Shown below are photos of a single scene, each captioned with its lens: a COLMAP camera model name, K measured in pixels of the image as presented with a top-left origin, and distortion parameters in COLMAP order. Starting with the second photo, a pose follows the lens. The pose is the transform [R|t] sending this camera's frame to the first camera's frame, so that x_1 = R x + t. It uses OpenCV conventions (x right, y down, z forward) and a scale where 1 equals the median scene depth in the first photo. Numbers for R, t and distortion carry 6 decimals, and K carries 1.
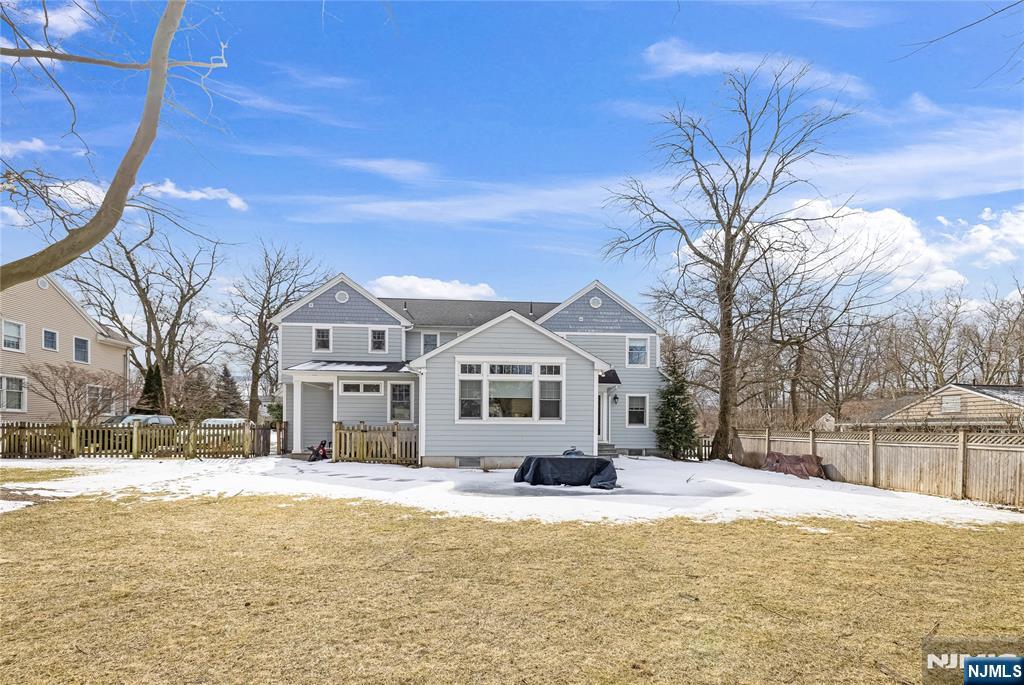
lens RADIAL K [[444.7, 0, 512.0], [0, 444.7, 431.3], [0, 0, 1]] dist [0.000118, 0.000007]
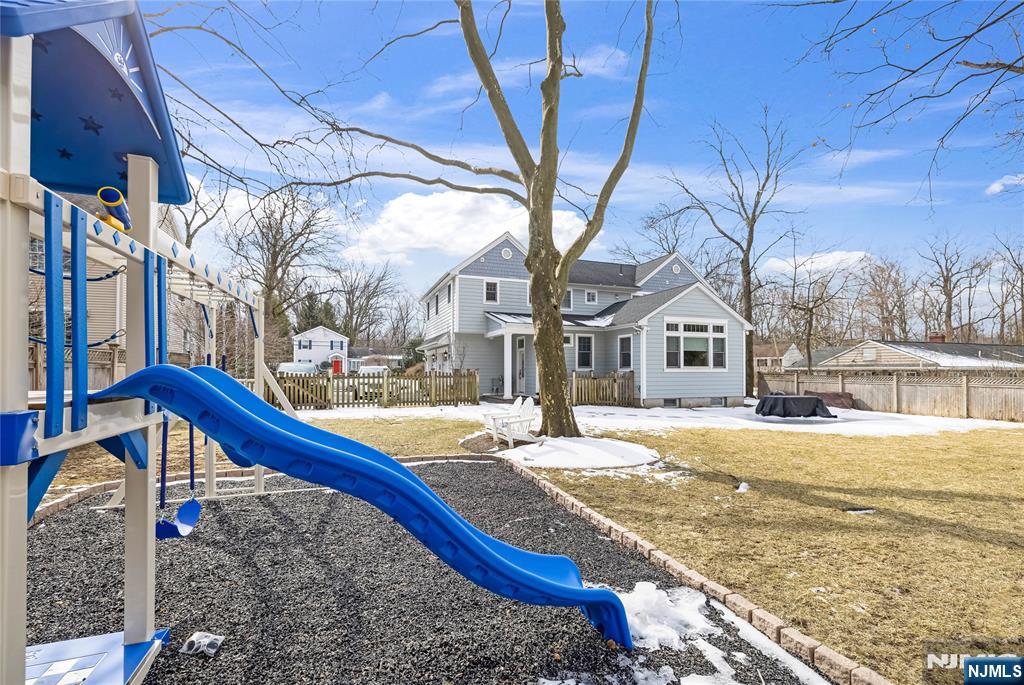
lens RADIAL K [[443.3, 0, 512.4], [0, 443.3, 375.5], [0, 0, 1]] dist [0.016709, 0.000095]
pose [[0.952529, -0.005692, 0.304396, -0.881874], [0.005081, 0.999983, 0.002799, -0.011738], [-0.304407, -0.001119, 0.952541, -0.037873]]
